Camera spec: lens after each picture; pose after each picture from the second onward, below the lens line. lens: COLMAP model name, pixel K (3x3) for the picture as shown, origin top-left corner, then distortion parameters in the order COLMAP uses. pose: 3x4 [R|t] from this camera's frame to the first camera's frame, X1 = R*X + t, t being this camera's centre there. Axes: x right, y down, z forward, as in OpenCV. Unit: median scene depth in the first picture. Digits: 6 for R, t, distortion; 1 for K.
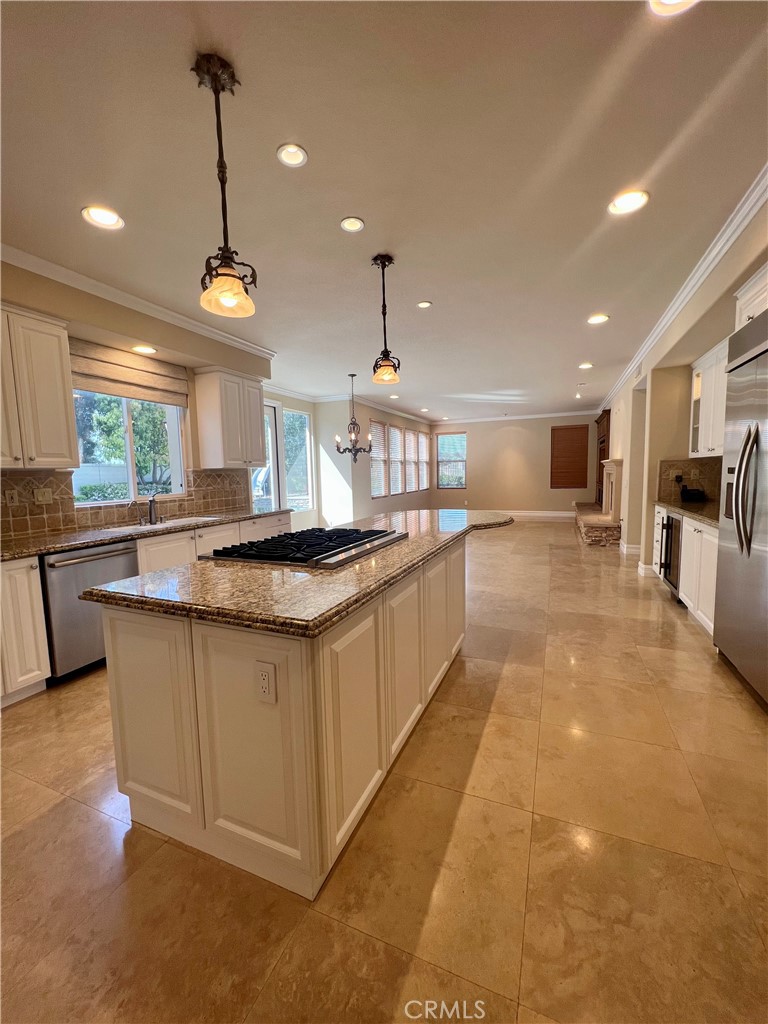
lens RADIAL K [[411.1, 0, 385.5], [0, 411.1, 513.8], [0, 0, 1]] dist [-0.004451, 0.000524]
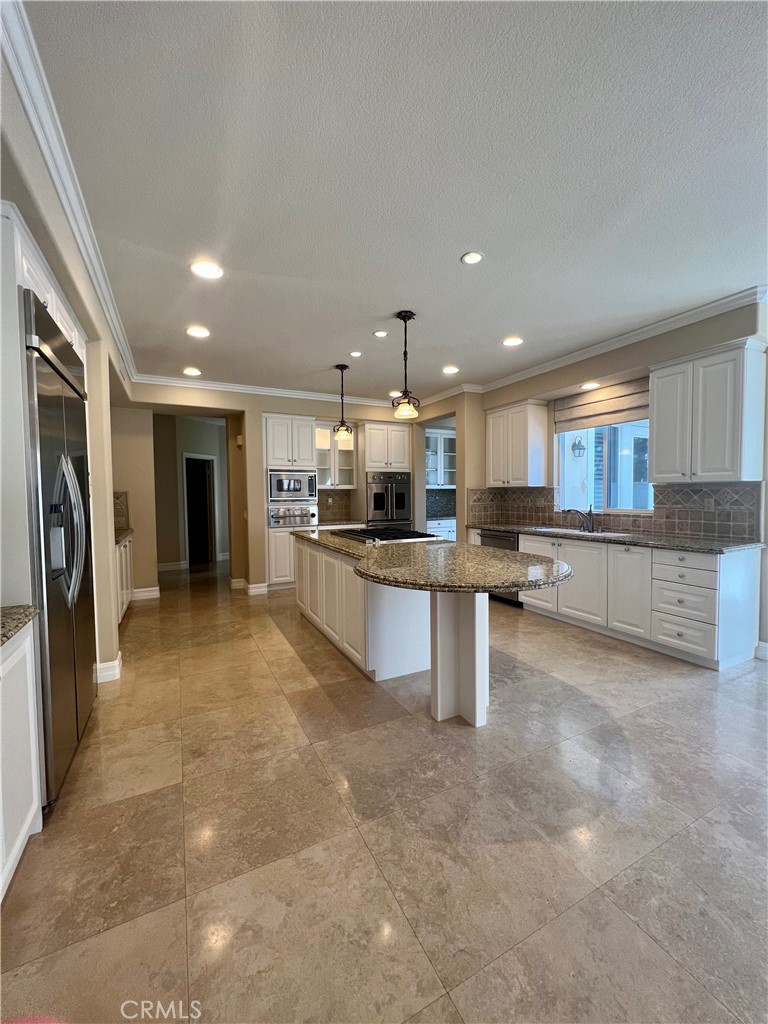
lens RADIAL K [[411.1, 0, 383.4], [0, 411.1, 510.2], [0, 0, 1]] dist [-0.004451, 0.000524]
pose [[-0.647661, 0.061002, -0.759482, 0.487196], [-0.053562, 0.990679, 0.125247, -0.105402], [0.760043, 0.121797, -0.638357, 0.895151]]
